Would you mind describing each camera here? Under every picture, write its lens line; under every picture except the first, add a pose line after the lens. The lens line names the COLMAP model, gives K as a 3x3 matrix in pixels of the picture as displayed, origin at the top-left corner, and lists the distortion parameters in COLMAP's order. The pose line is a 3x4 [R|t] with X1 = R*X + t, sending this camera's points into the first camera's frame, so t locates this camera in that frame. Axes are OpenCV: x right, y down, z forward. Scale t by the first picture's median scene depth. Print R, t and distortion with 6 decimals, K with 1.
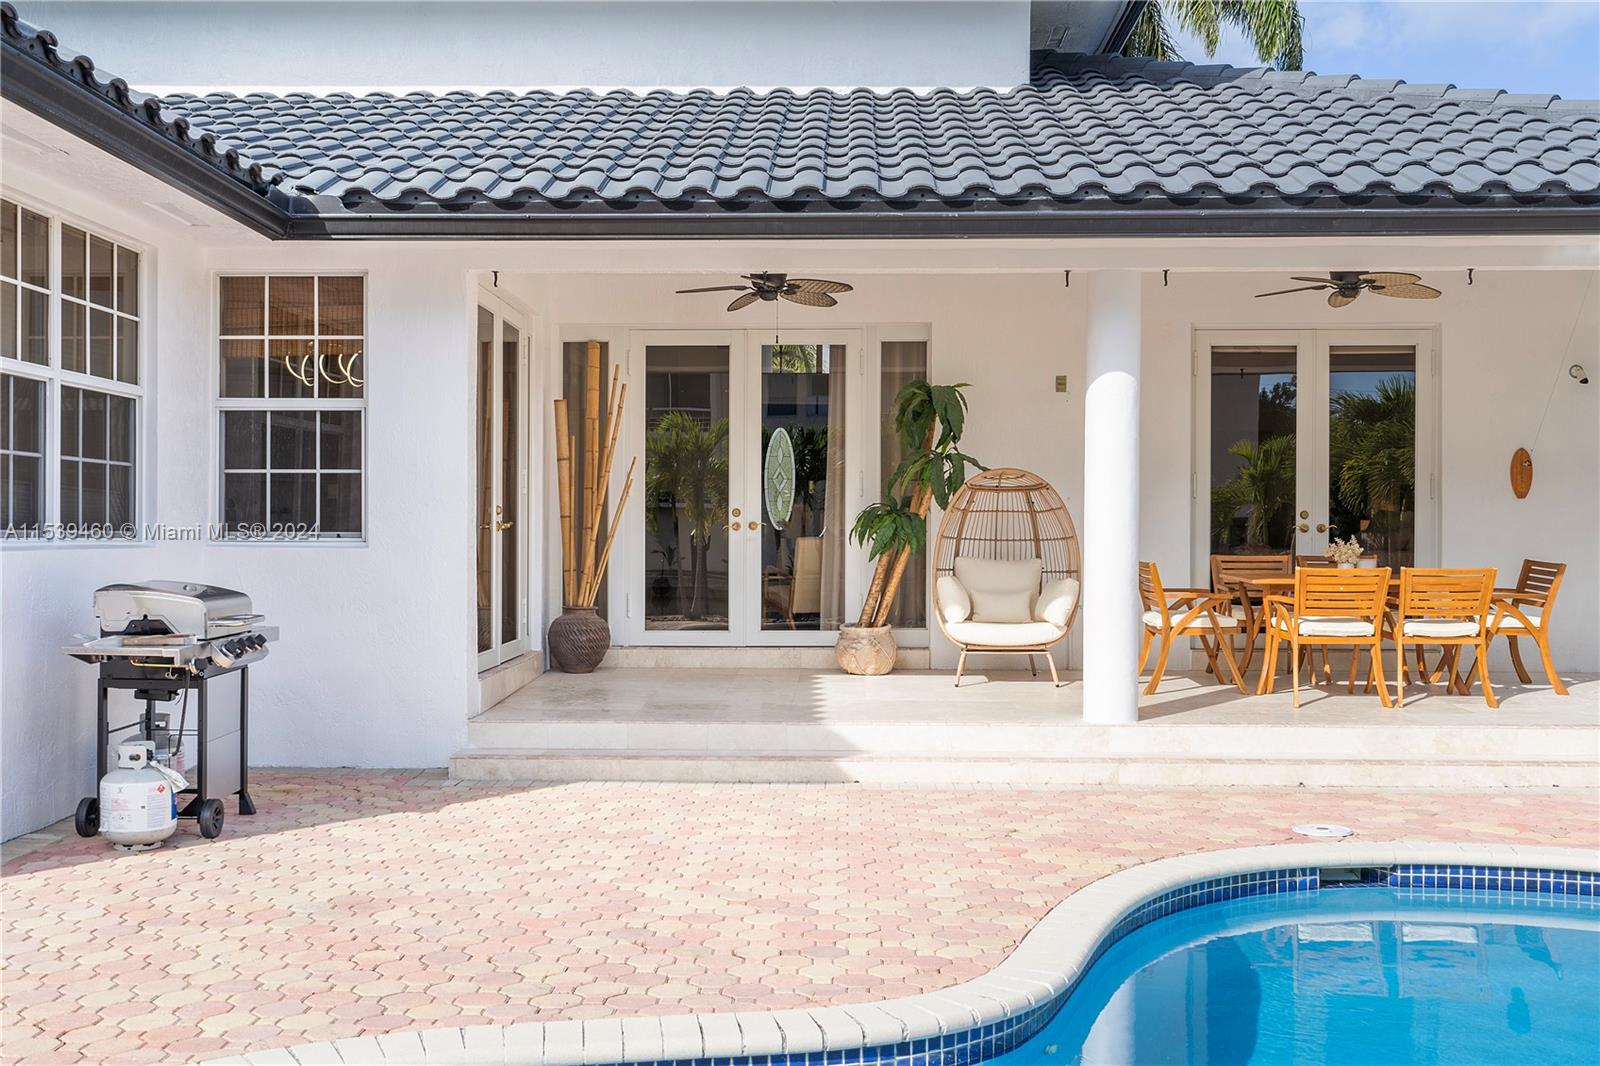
lens RADIAL K [[1594.2, 0, 787.0], [0, 1594.2, 529.3], [0, 0, 1]] dist [0.004516, 0.000000]
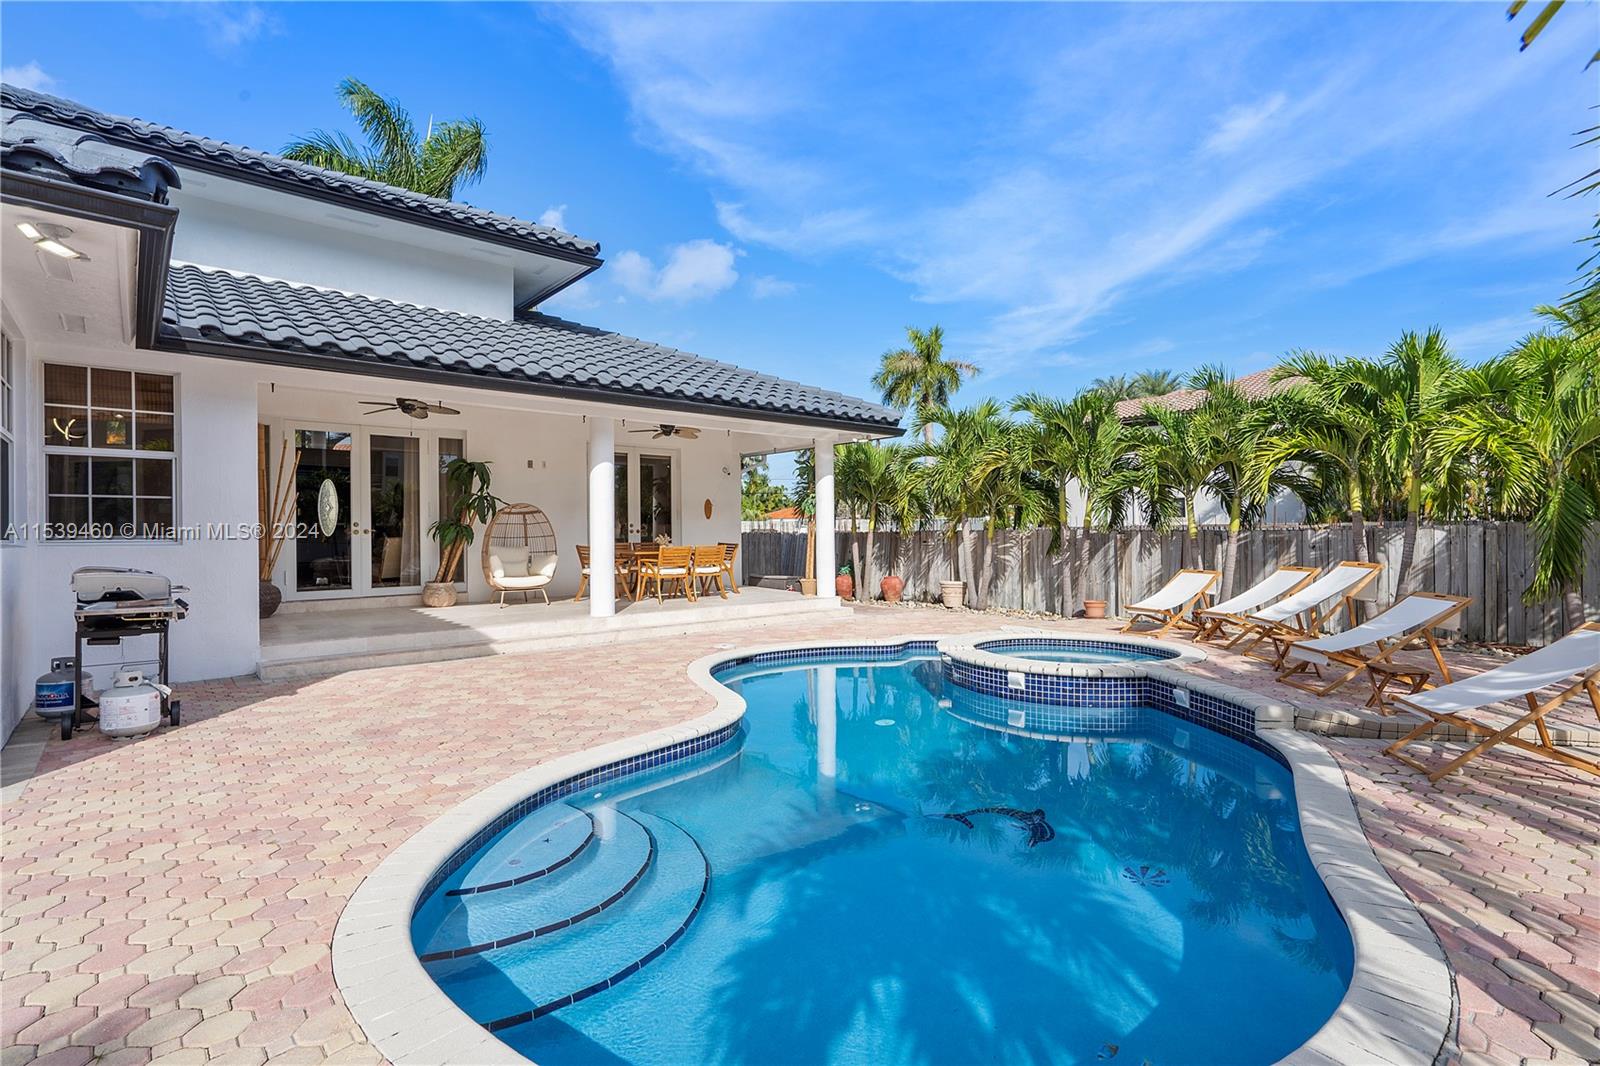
lens RADIAL K [[779.3, 0, 803.6], [0, 779.3, 530.4], [0, 0, 1]] dist [0.006638, 0.000756]
pose [[0.725315, -0.004665, 0.688402, -0.291333], [0.008647, 0.999960, -0.002335, 0.003241], [-0.688363, 0.007647, 0.725326, -0.004826]]
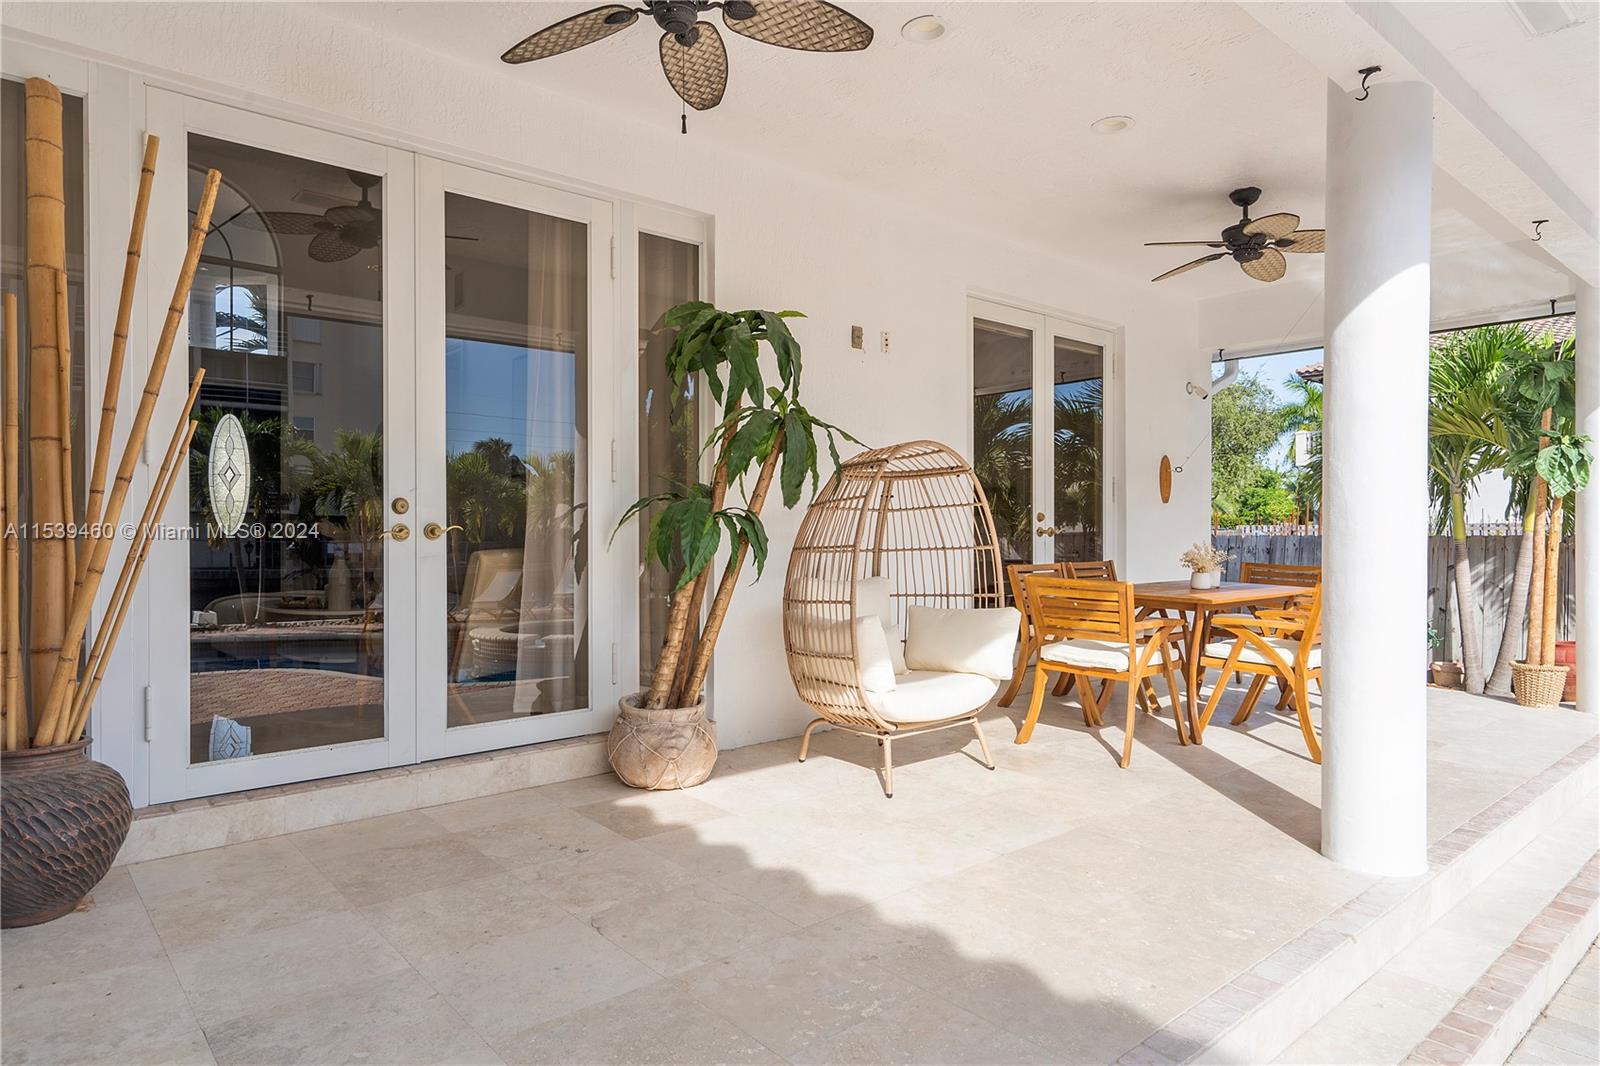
lens RADIAL K [[983.8, 0, 802.7], [0, 983.8, 528.1], [0, 0, 1]] dist [0.011047, 0.000921]
pose [[0.722511, -0.000094, 0.691360, -0.166119], [0.003869, 0.999985, -0.003908, -0.001553], [-0.691349, 0.005499, 0.722500, 0.717314]]
